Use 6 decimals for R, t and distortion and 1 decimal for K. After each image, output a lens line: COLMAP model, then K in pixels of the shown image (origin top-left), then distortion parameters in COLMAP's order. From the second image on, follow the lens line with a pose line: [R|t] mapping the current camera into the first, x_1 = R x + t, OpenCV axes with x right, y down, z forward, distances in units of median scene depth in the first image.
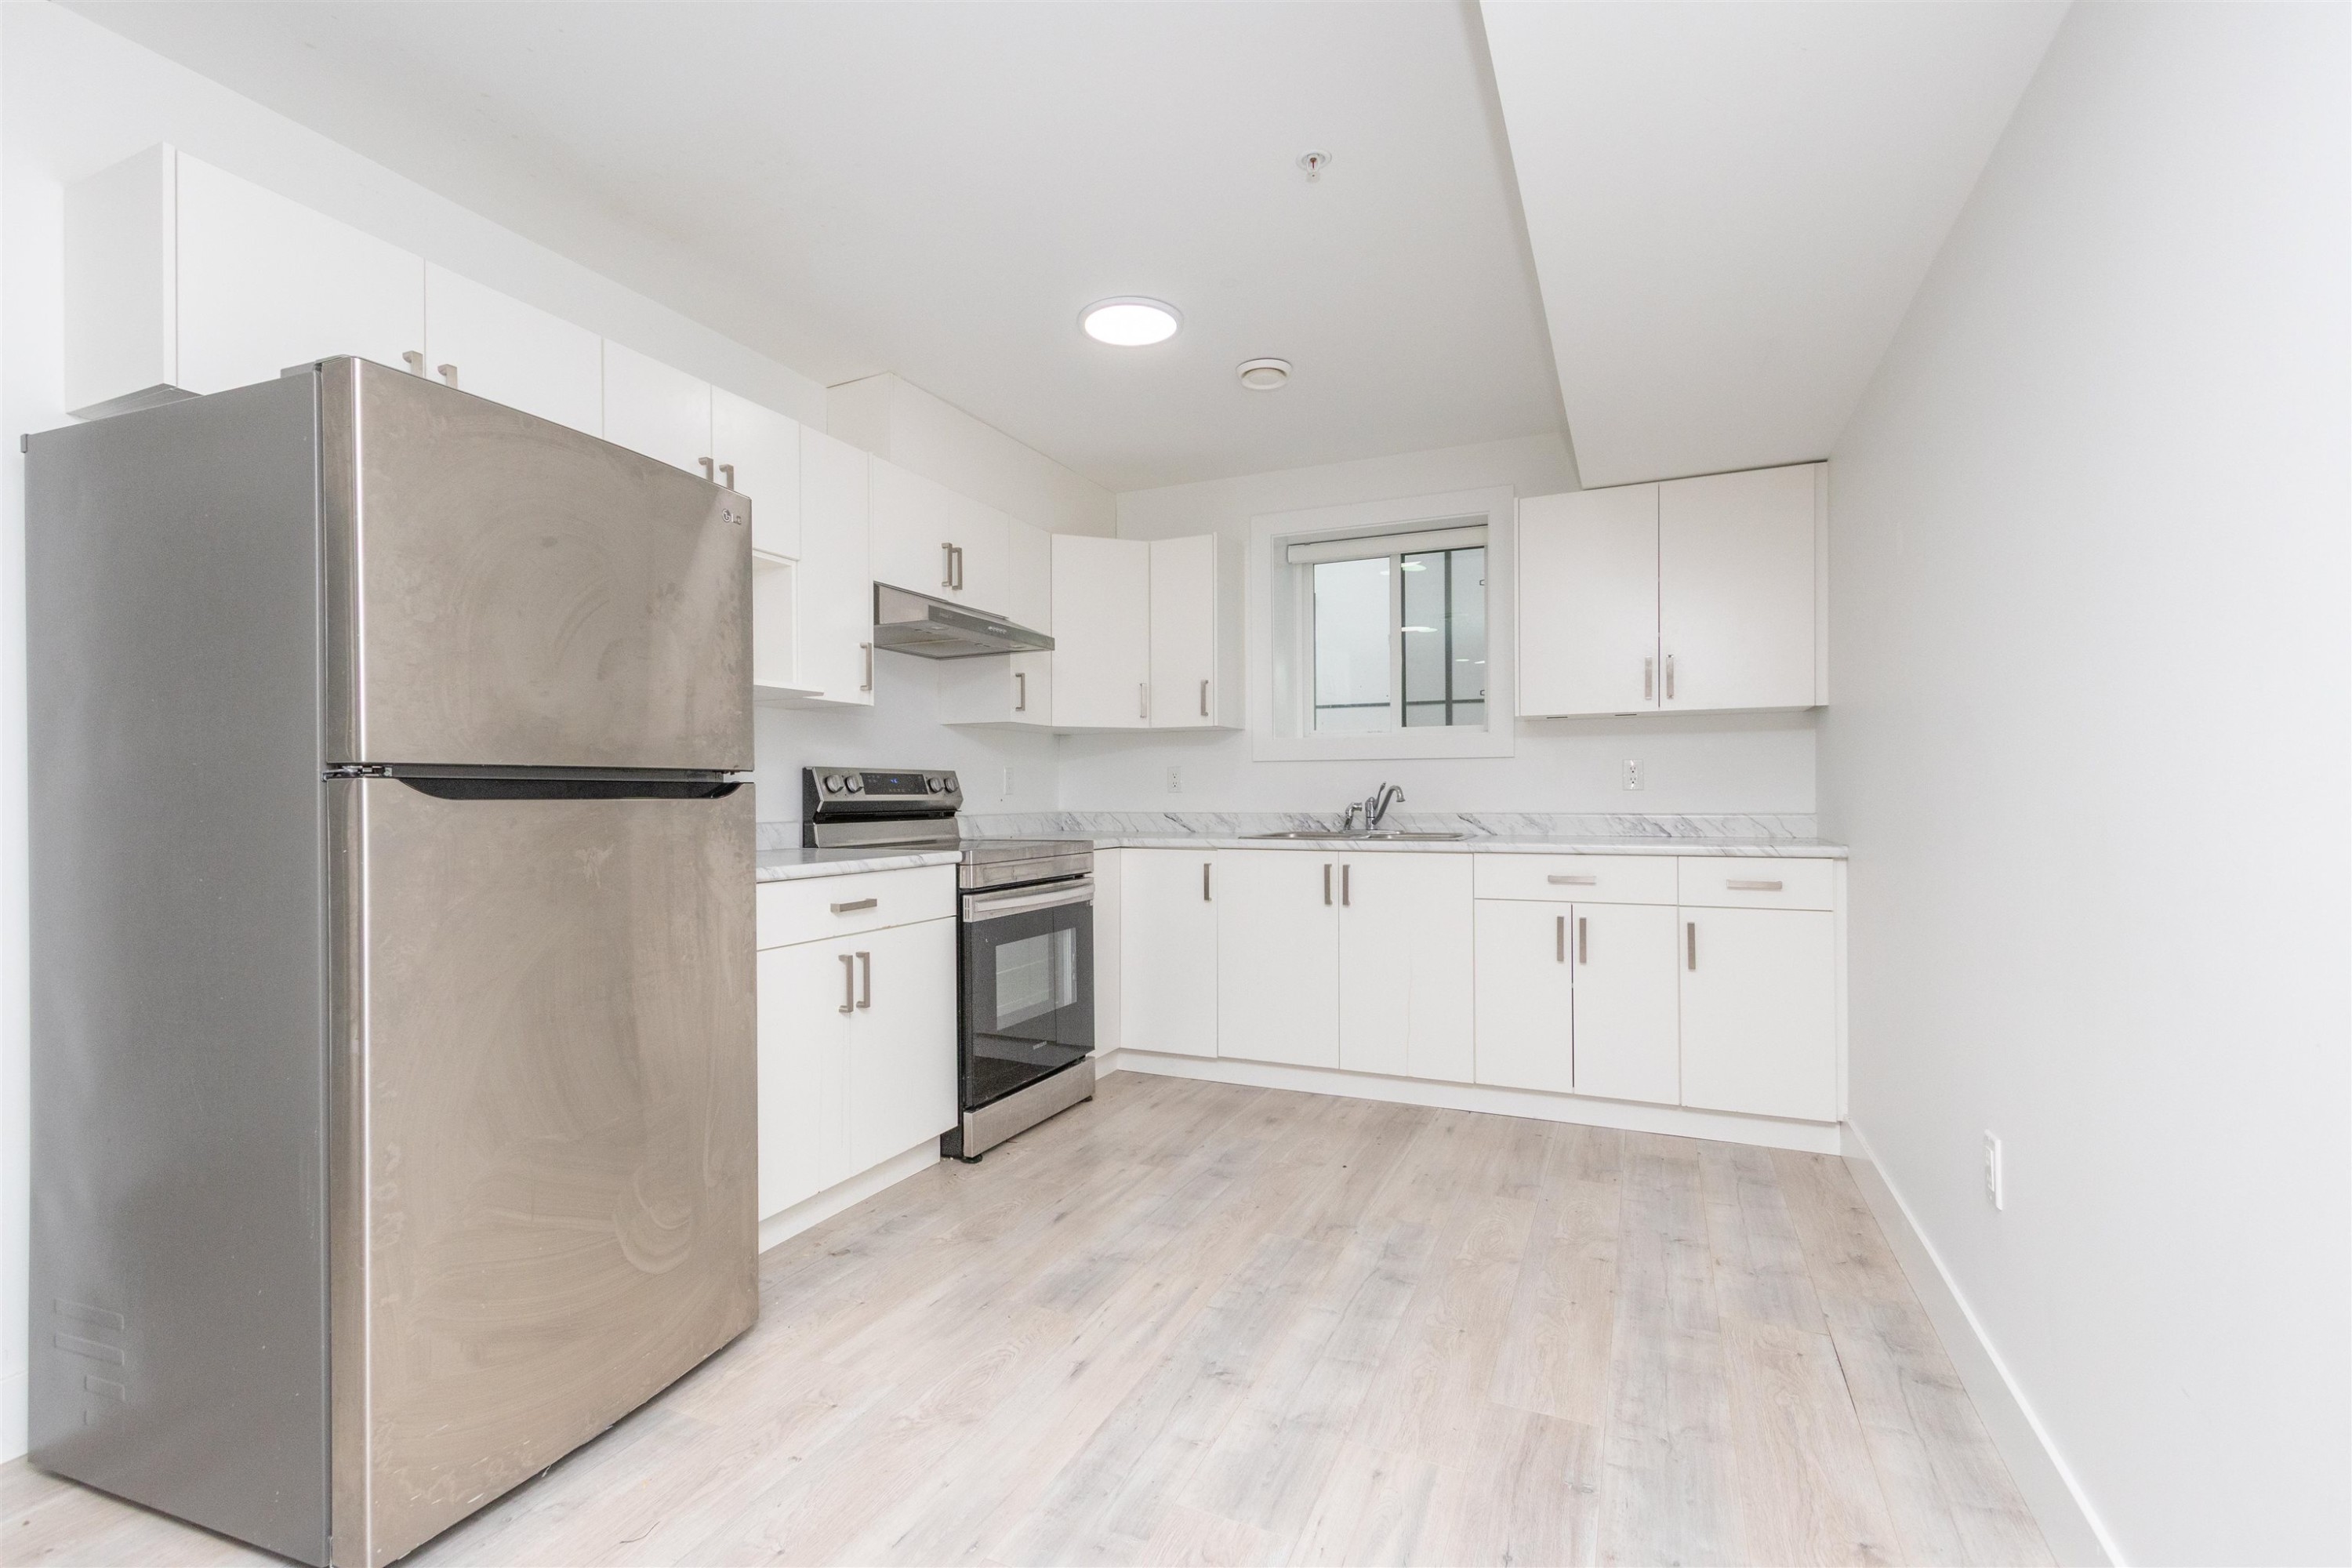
lens RADIAL K [[1069.7, 0, 1185.8], [0, 1069.7, 775.6], [0, 0, 1]] dist [0.014960, -0.003617]
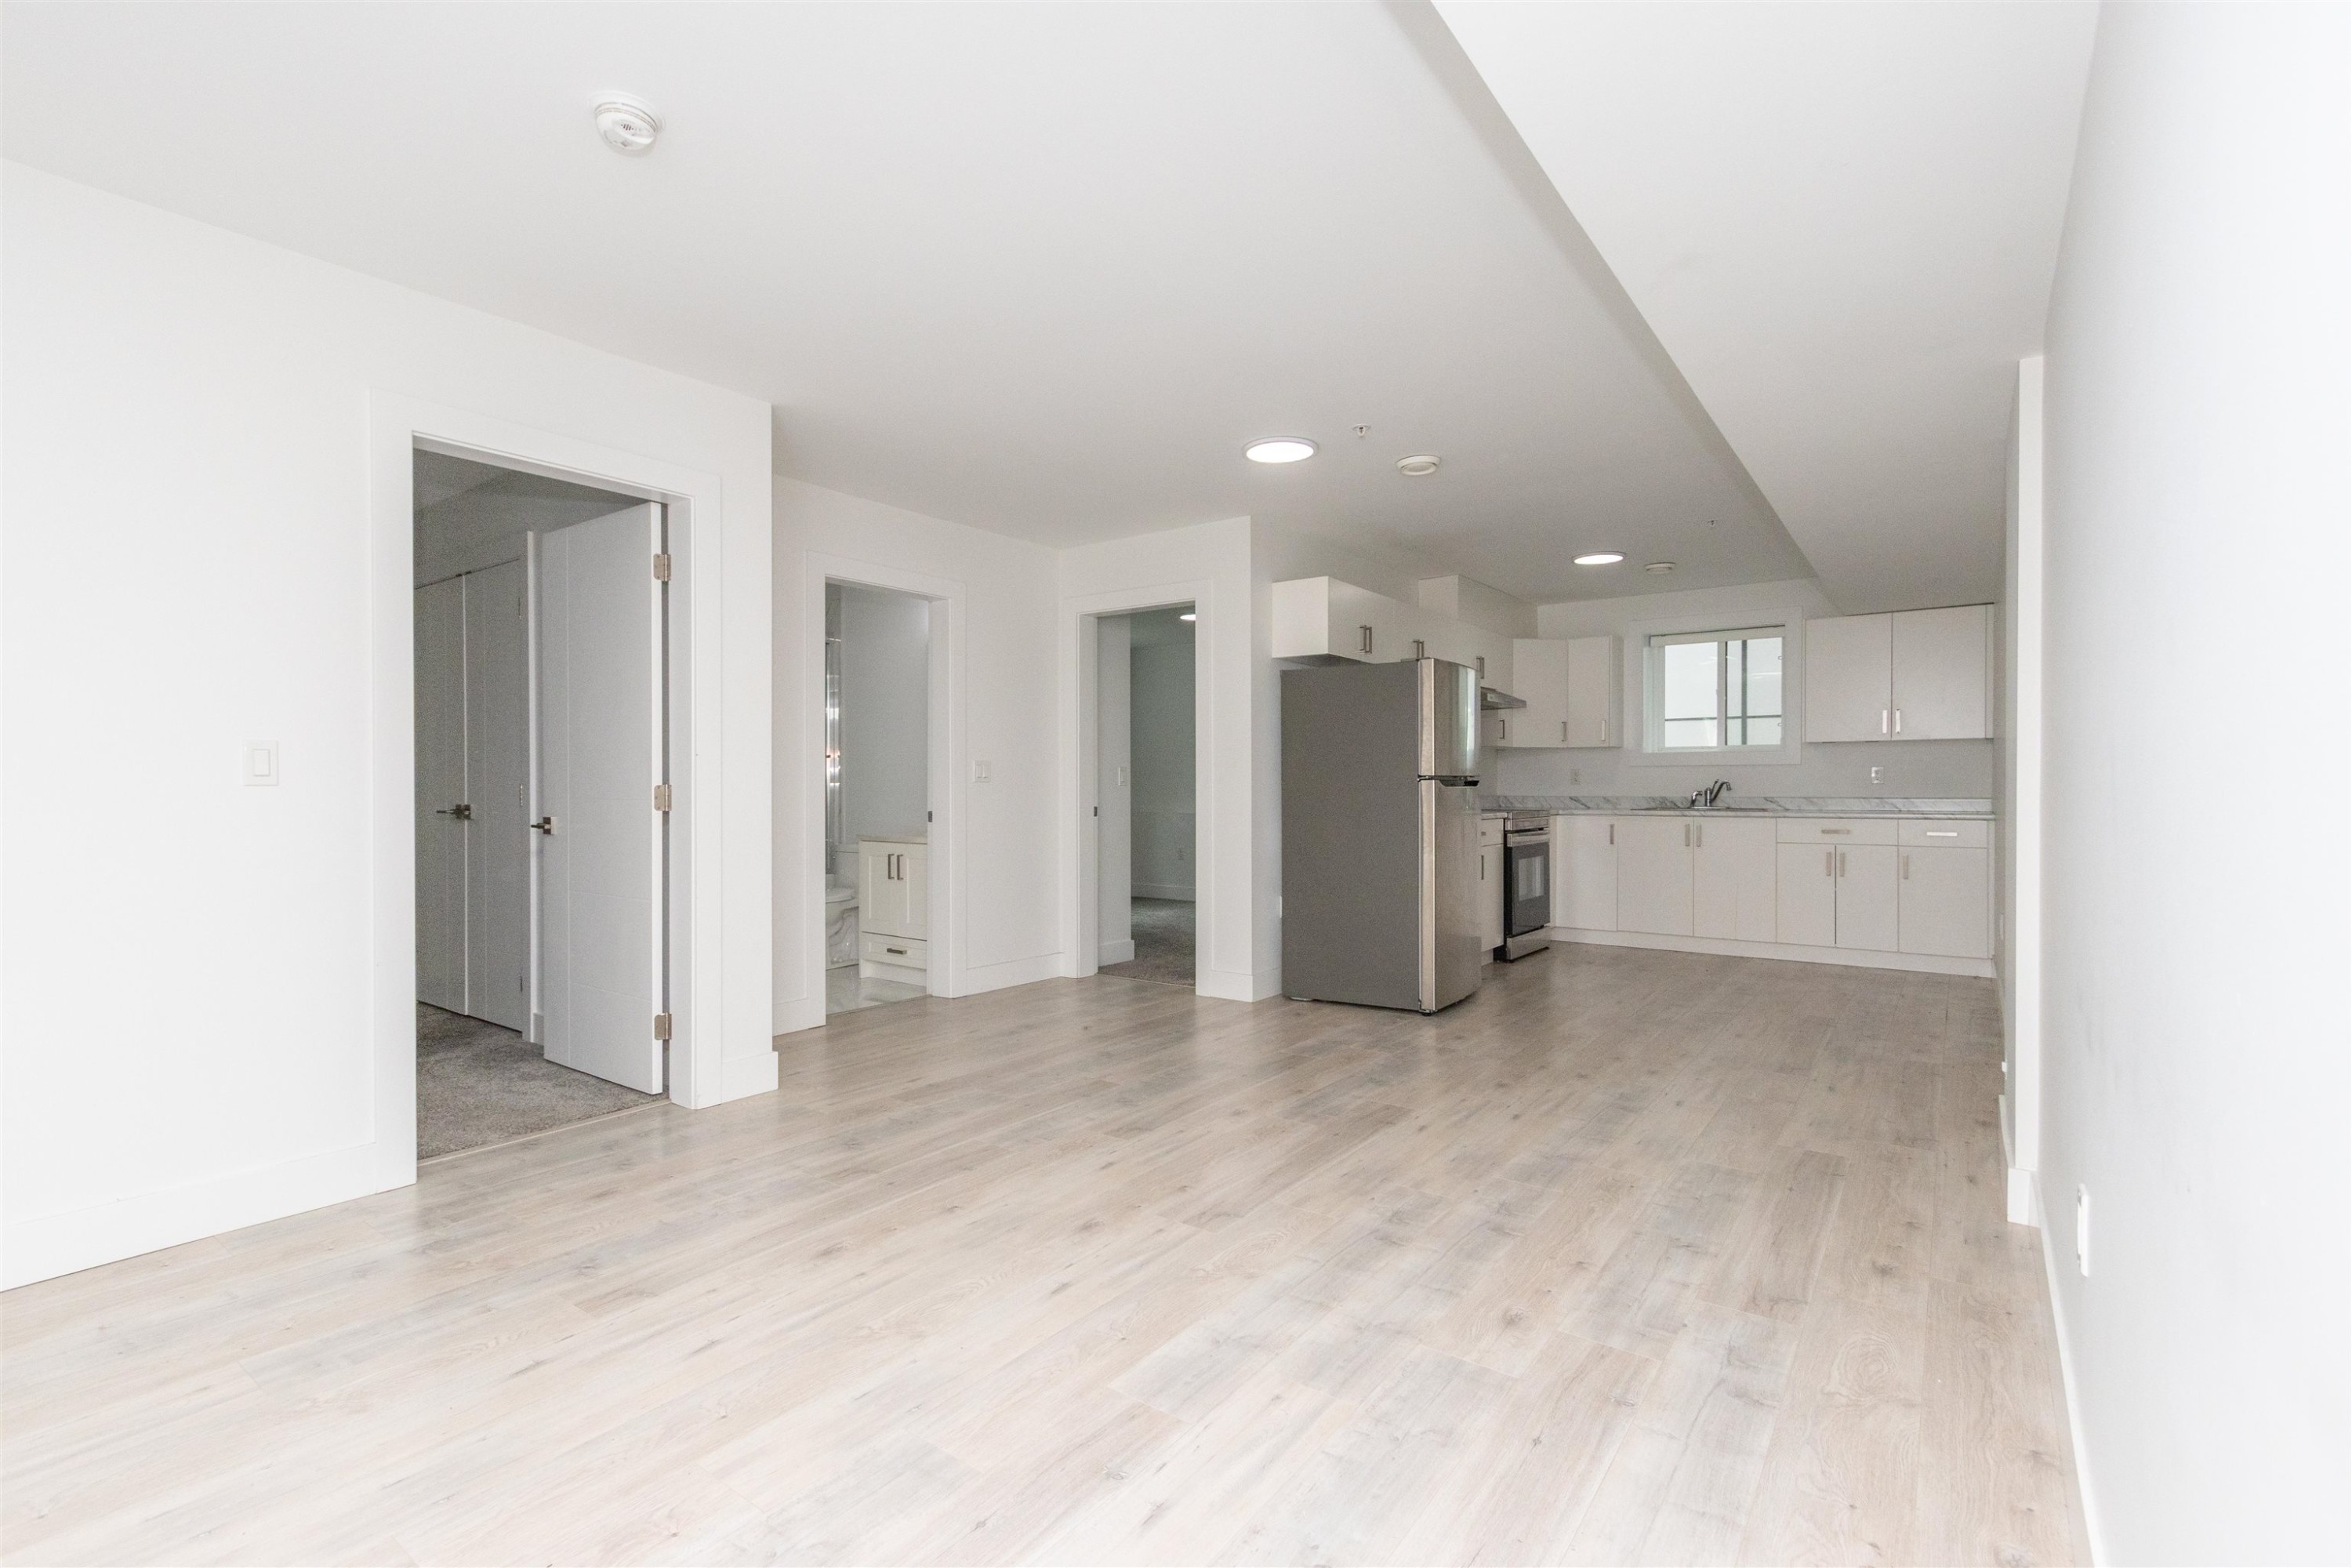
lens RADIAL K [[1069.7, 0, 1172.0], [0, 1069.7, 780.4], [0, 0, 1]] dist [0.014960, -0.003617]
pose [[0.975548, 0.002873, -0.219768, -0.350743], [0.000258, 0.999899, 0.014218, -0.019184], [0.219786, -0.013927, 0.975449, -1.060788]]
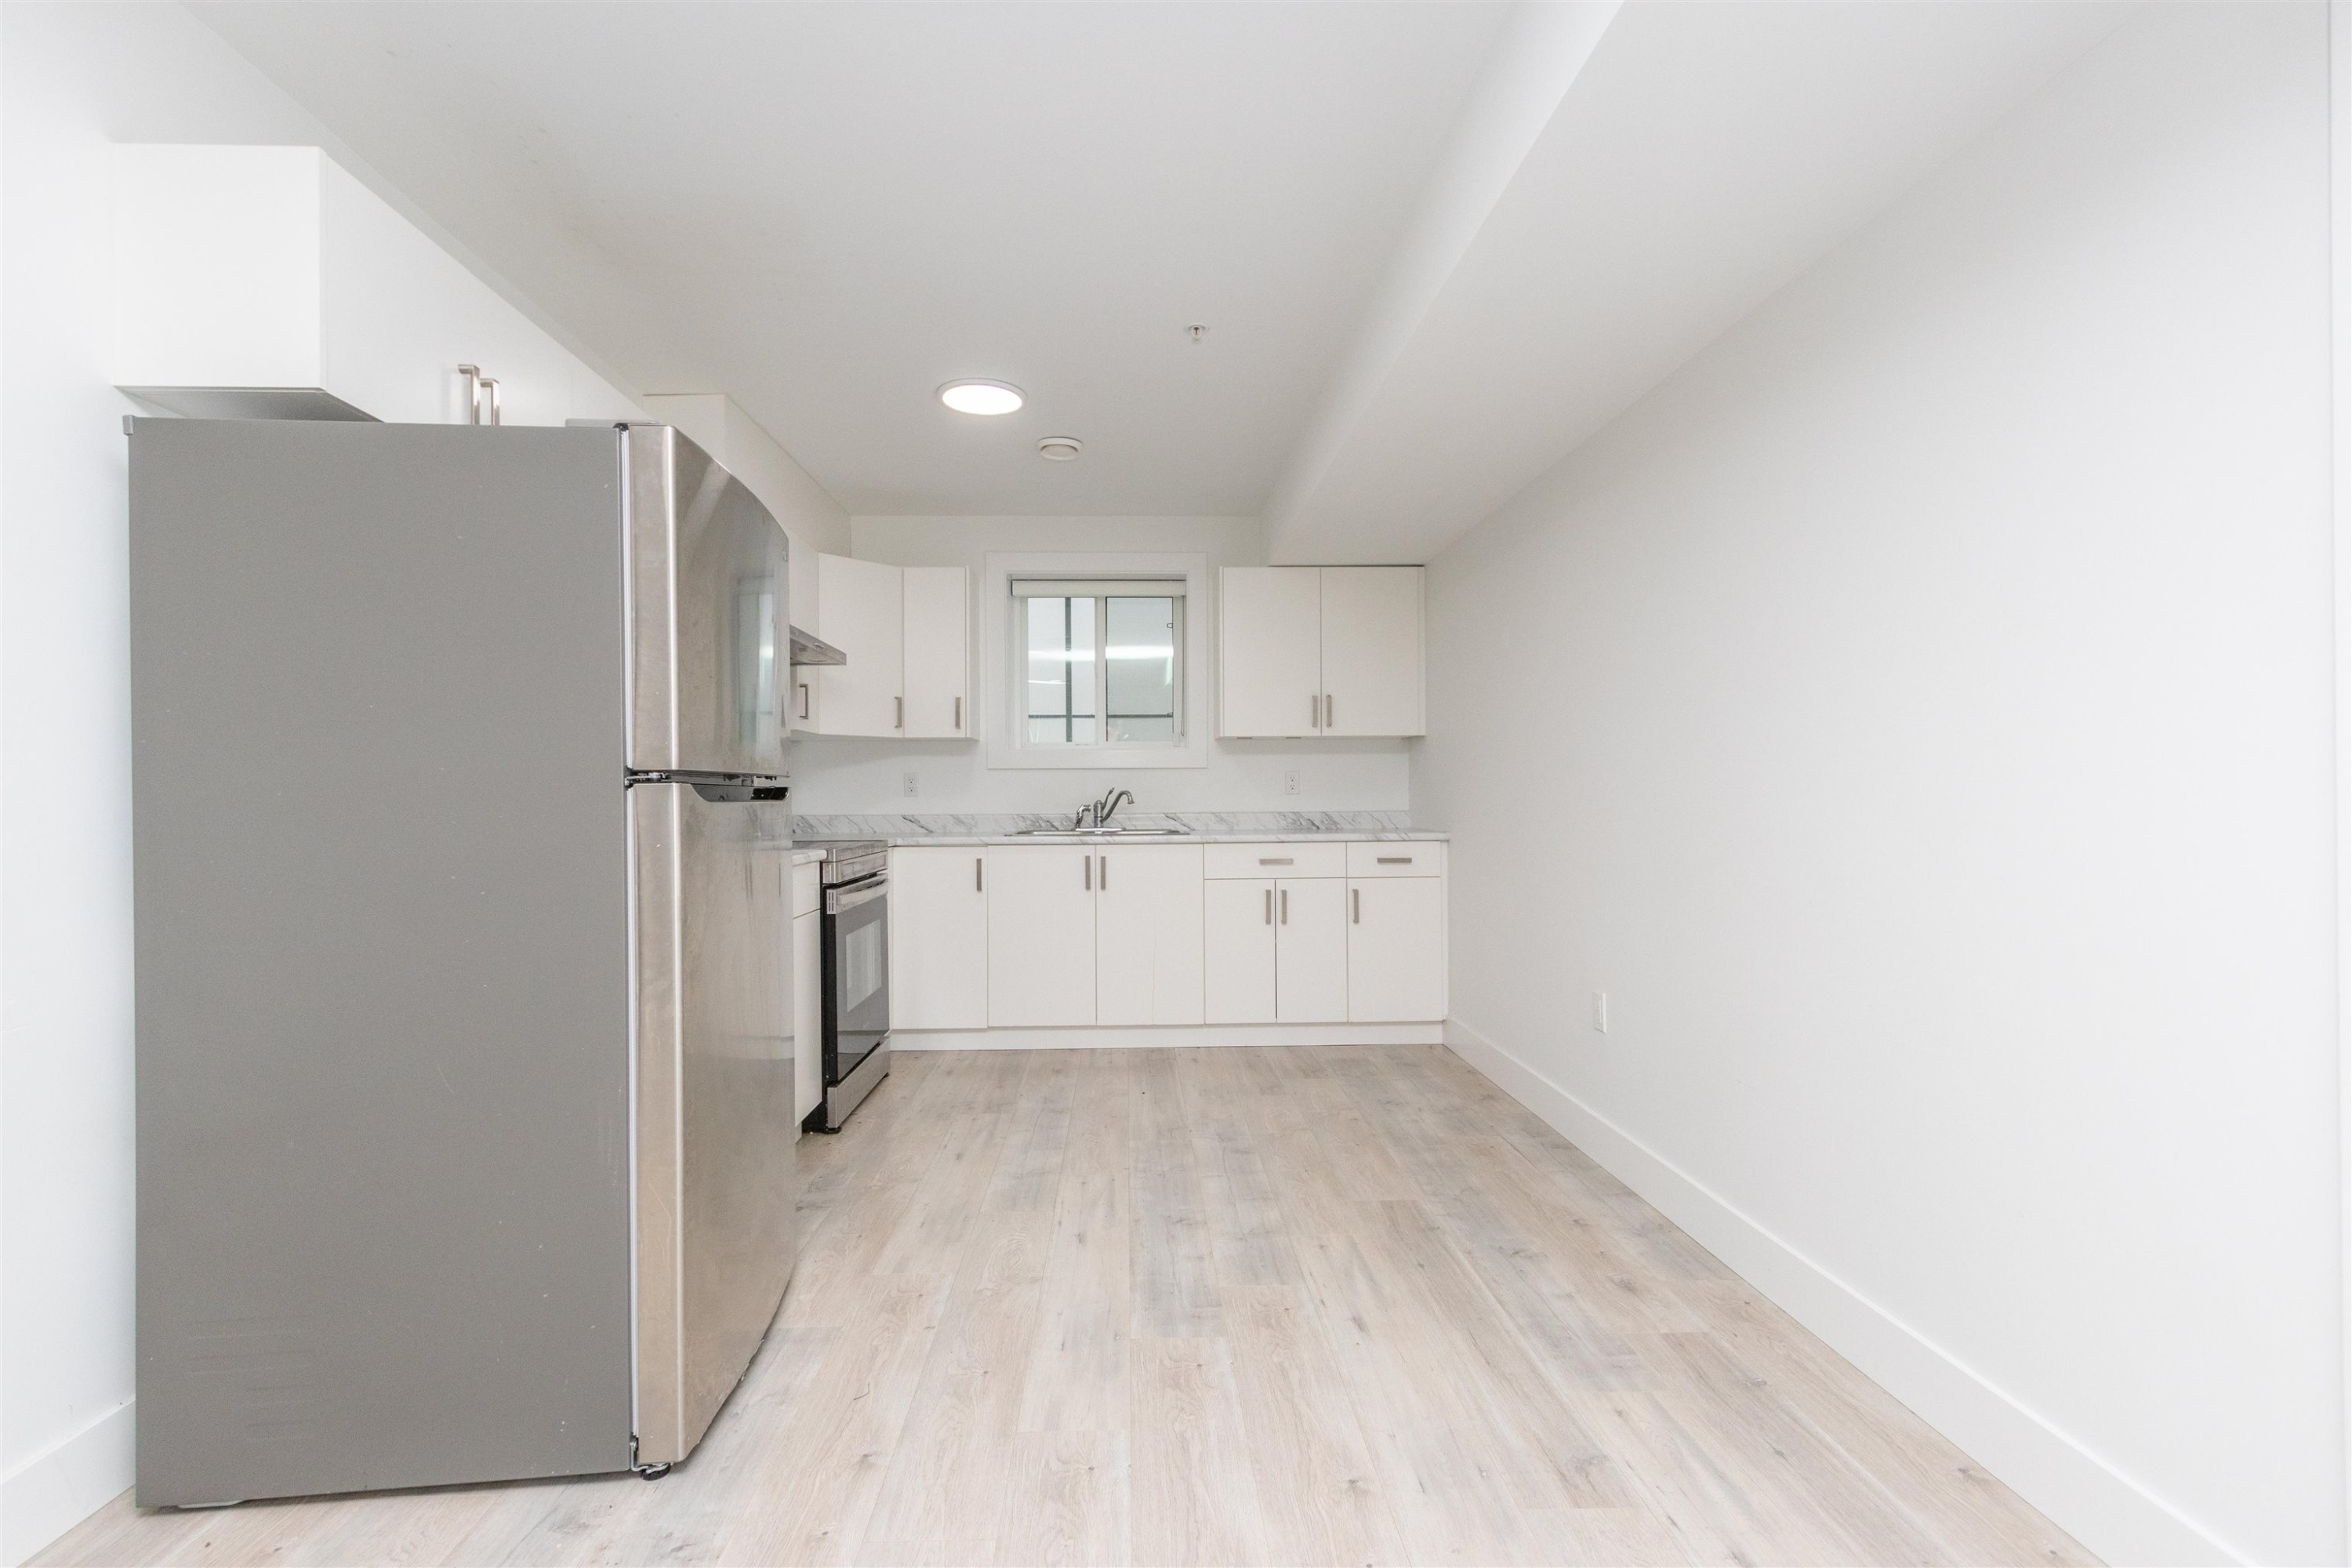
lens RADIAL K [[1069.7, 0, 1180.9], [0, 1069.7, 766.8], [0, 0, 1]] dist [0.014960, -0.003617]
pose [[0.889892, 0.011789, 0.456018, -0.353287], [-0.006071, 0.999884, -0.014001, -0.001043], [-0.456130, 0.009691, 0.889860, -0.130547]]
